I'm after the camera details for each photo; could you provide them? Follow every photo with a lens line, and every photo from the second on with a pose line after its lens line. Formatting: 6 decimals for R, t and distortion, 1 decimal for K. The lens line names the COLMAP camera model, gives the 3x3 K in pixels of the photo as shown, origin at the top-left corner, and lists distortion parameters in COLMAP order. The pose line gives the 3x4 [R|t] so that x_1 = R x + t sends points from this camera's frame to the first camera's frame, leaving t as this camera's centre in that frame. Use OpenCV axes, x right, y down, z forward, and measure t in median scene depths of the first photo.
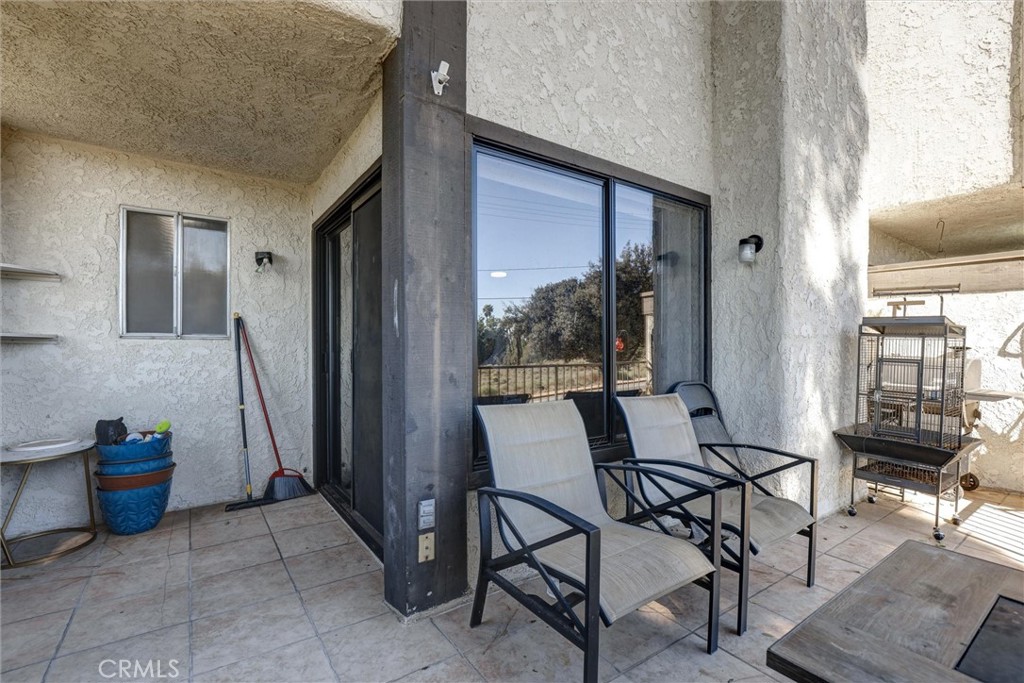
lens RADIAL K [[477.3, 0, 513.7], [0, 477.3, 348.1], [0, 0, 1]] dist [-0.003008, -0.000163]
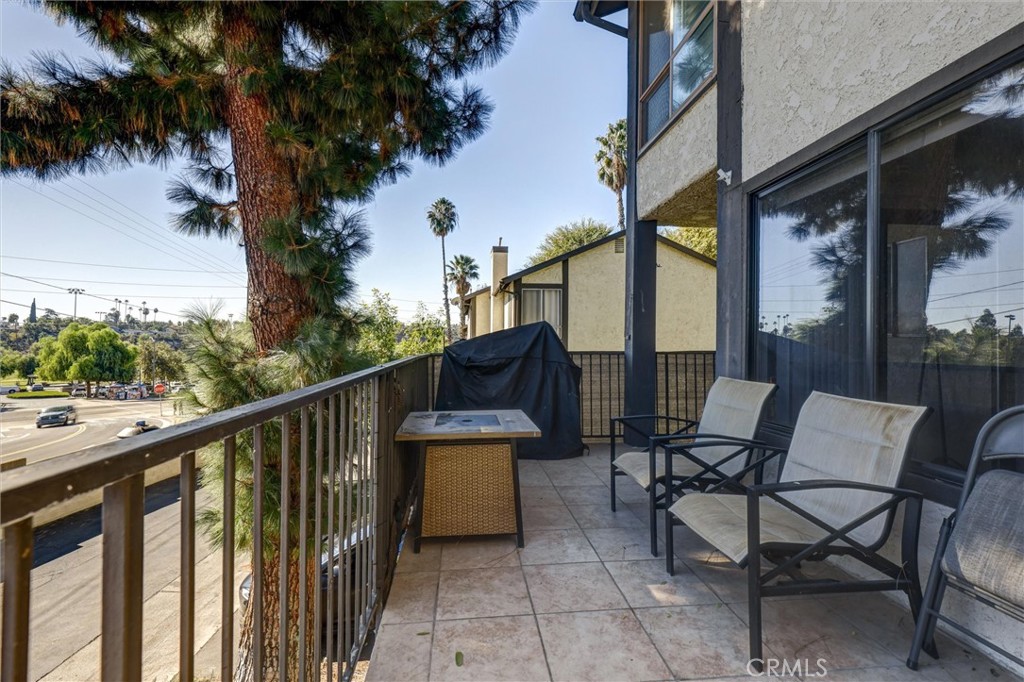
lens RADIAL K [[477.3, 0, 513.7], [0, 477.3, 347.6], [0, 0, 1]] dist [-0.003008, -0.000163]
pose [[-0.501613, 0.003762, -0.865084, 1.567738], [-0.007955, 0.999928, 0.008961, 0.014580], [0.865055, 0.011377, -0.501547, 1.149279]]
